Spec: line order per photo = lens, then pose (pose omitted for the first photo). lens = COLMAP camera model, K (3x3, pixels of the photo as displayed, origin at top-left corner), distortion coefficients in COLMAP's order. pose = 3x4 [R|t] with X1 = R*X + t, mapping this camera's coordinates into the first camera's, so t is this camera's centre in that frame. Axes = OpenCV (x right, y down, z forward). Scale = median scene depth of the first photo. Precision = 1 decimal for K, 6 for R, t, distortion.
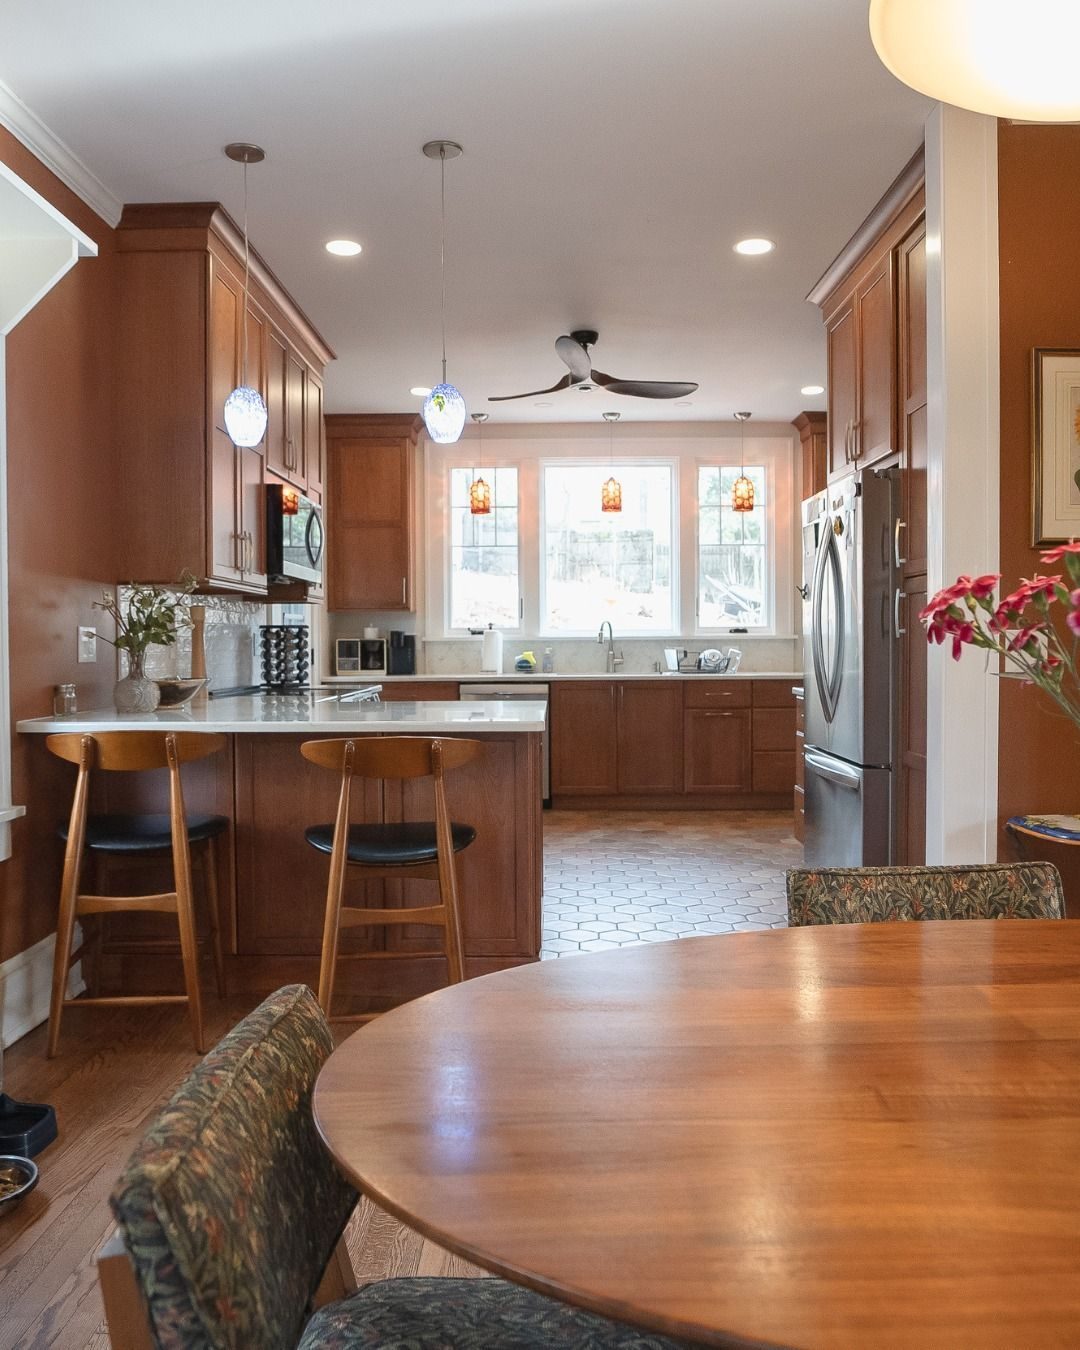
lens RADIAL K [[1010.9, 0, 540.0], [0, 1010.9, 675.0], [0, 0, 1]] dist [-0.073035, 0.061137]
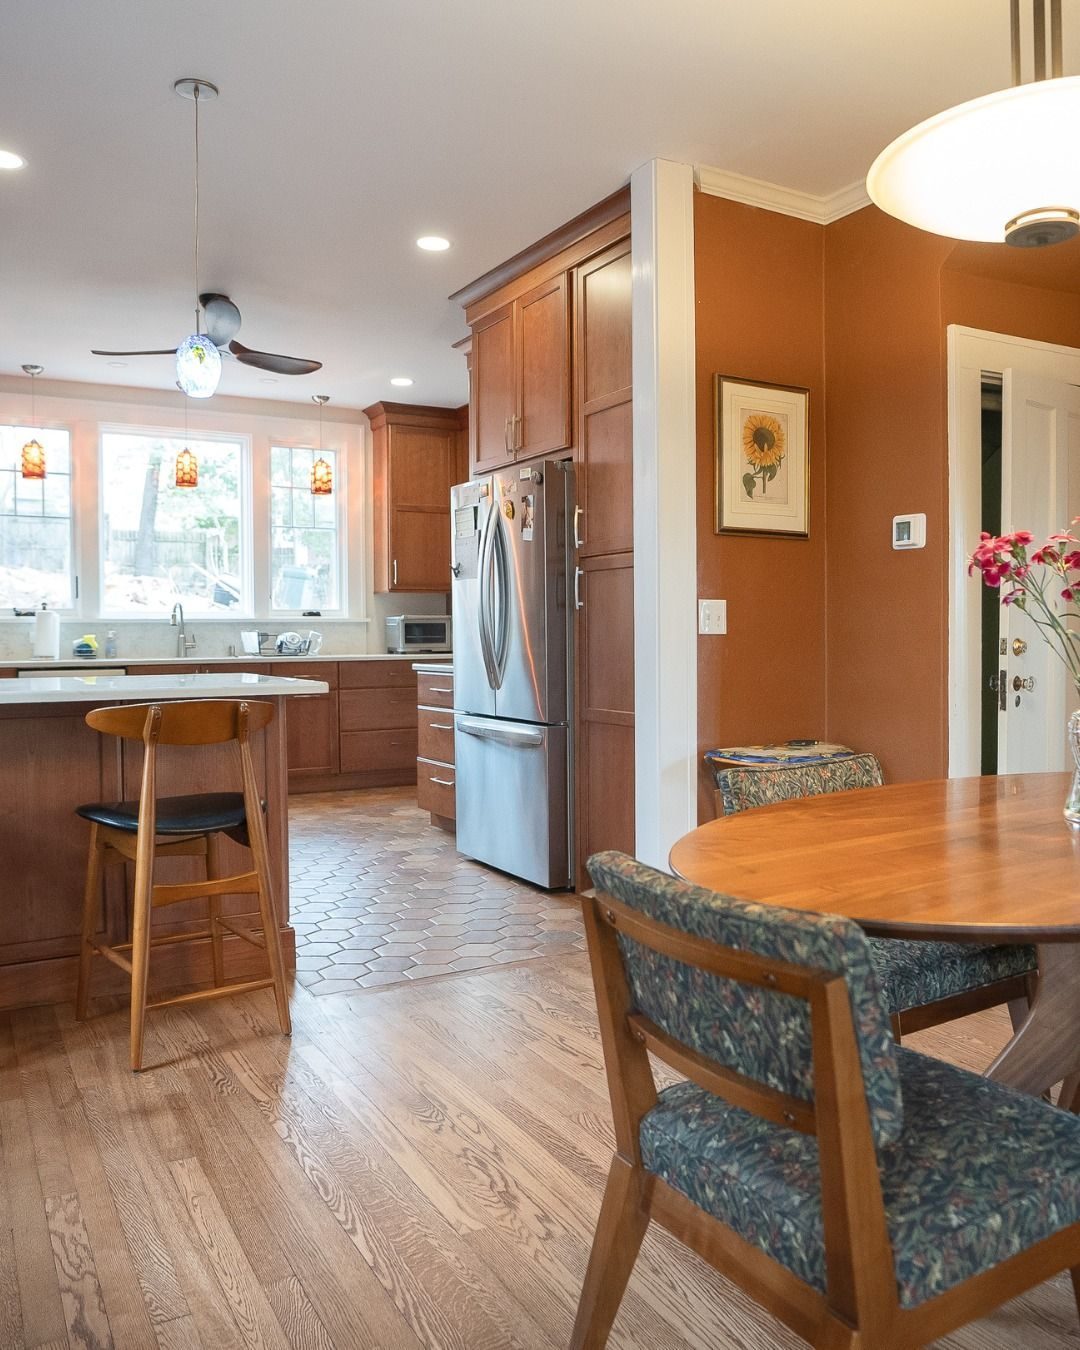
lens RADIAL K [[1044.2, 0, 540.0], [0, 1044.2, 675.0], [0, 0, 1]] dist [-0.061044, 0.015036]
pose [[0.859273, -0.018808, 0.511171, -0.142893], [0.017720, 0.999818, 0.007002, 0.013943], [-0.511210, 0.003042, 0.859451, -0.002040]]
